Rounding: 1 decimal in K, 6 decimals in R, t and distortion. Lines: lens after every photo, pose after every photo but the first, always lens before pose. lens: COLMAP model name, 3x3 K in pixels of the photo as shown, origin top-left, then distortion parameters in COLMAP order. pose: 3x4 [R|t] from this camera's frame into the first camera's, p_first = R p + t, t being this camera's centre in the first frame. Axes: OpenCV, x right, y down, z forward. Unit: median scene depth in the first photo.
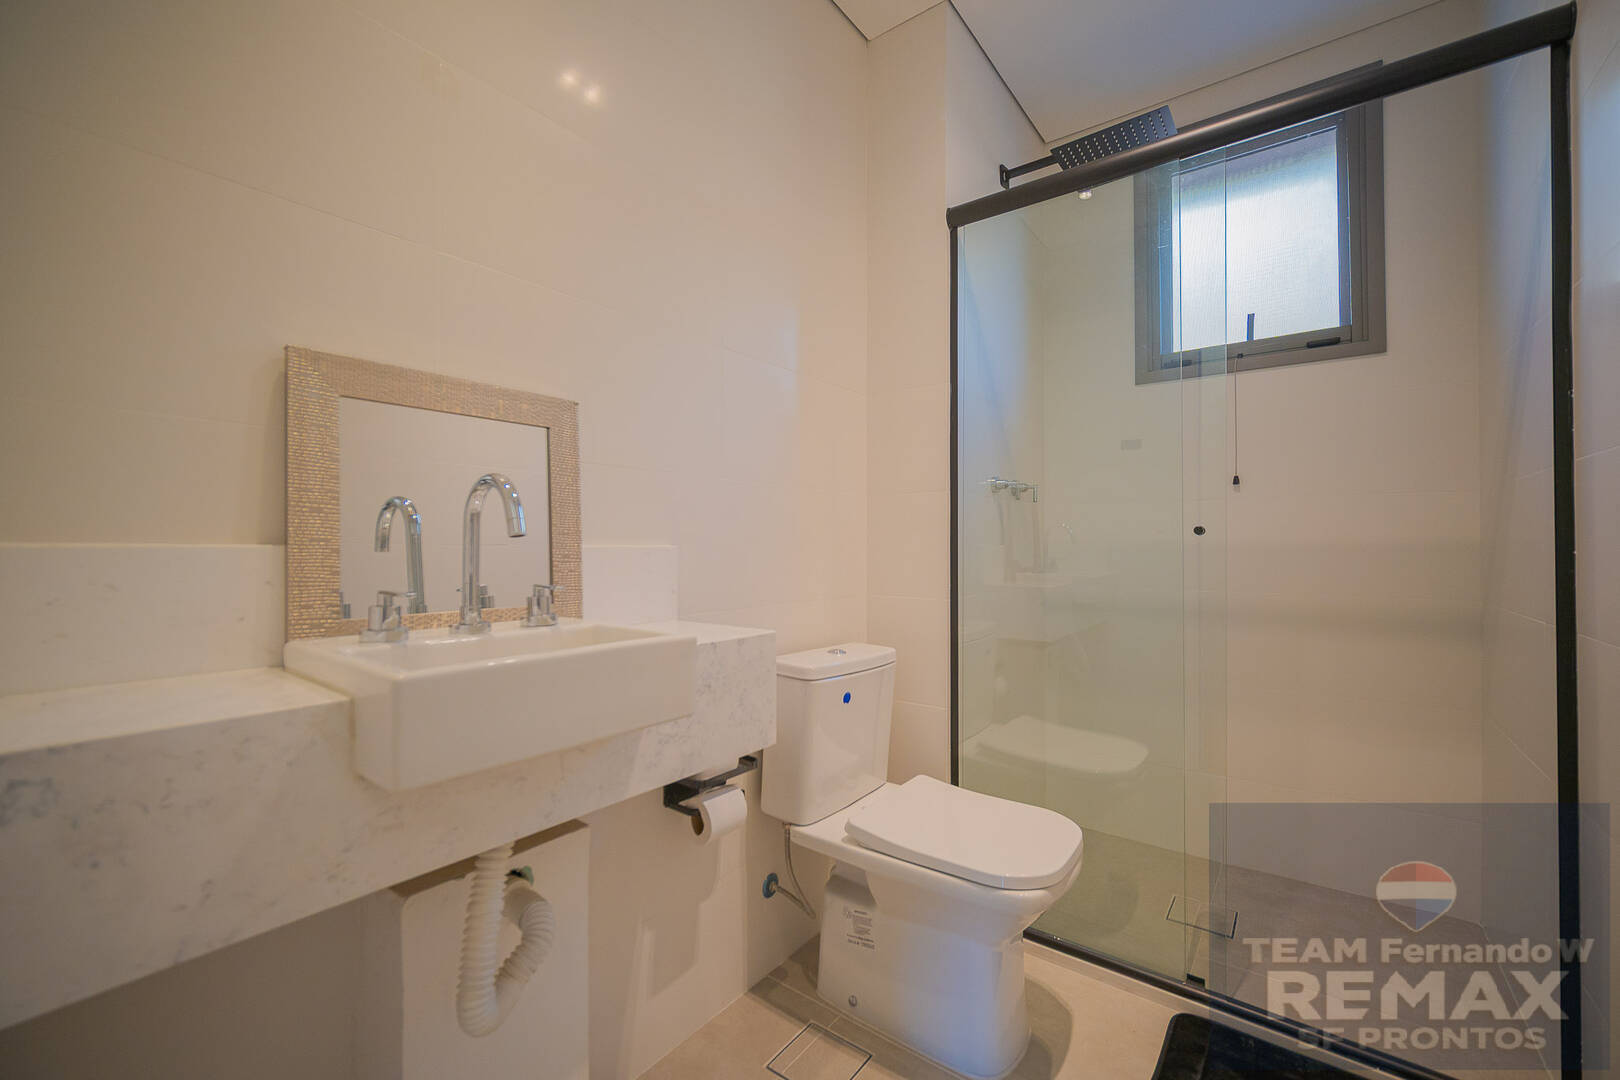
lens RADIAL K [[651.5, 0, 815.7], [0, 651.5, 533.2], [0, 0, 1]] dist [-0.000756, 0.000217]
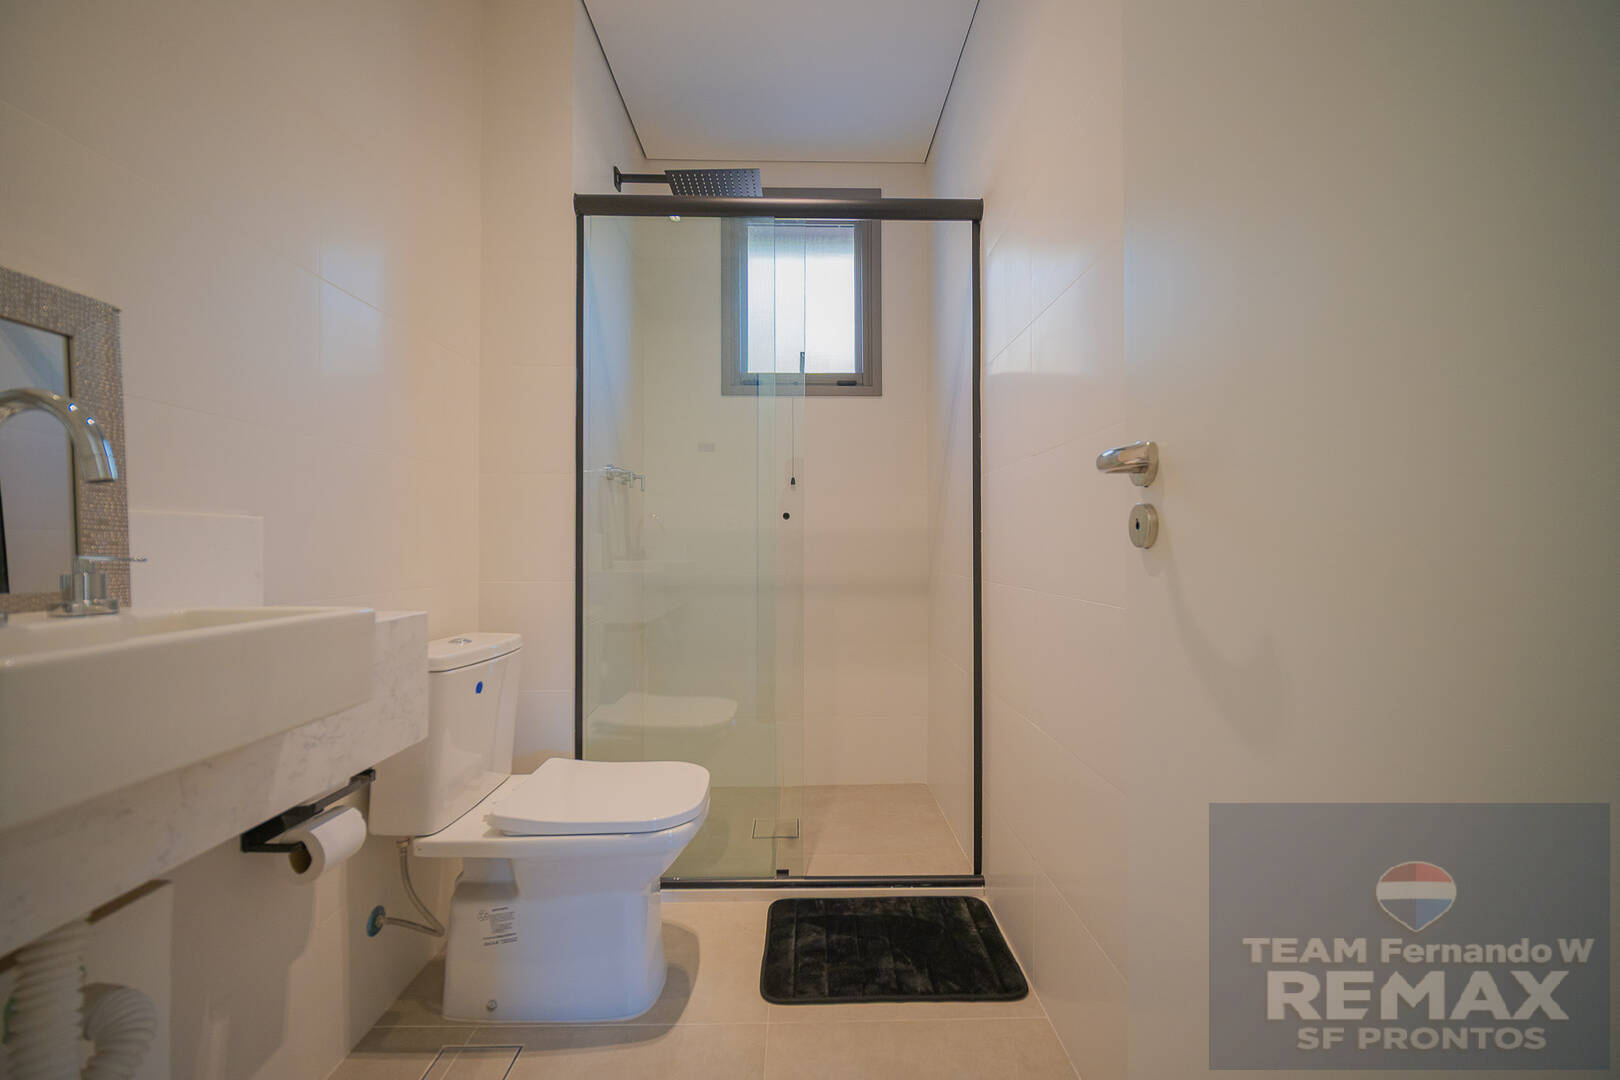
lens RADIAL K [[651.5, 0, 815.7], [0, 651.5, 533.2], [0, 0, 1]] dist [-0.000756, 0.000217]
pose [[0.782458, 0.005982, 0.622674, -0.161510], [-0.005947, 0.999980, -0.002134, 0.032742], [-0.622675, -0.002034, 0.782478, -0.027359]]
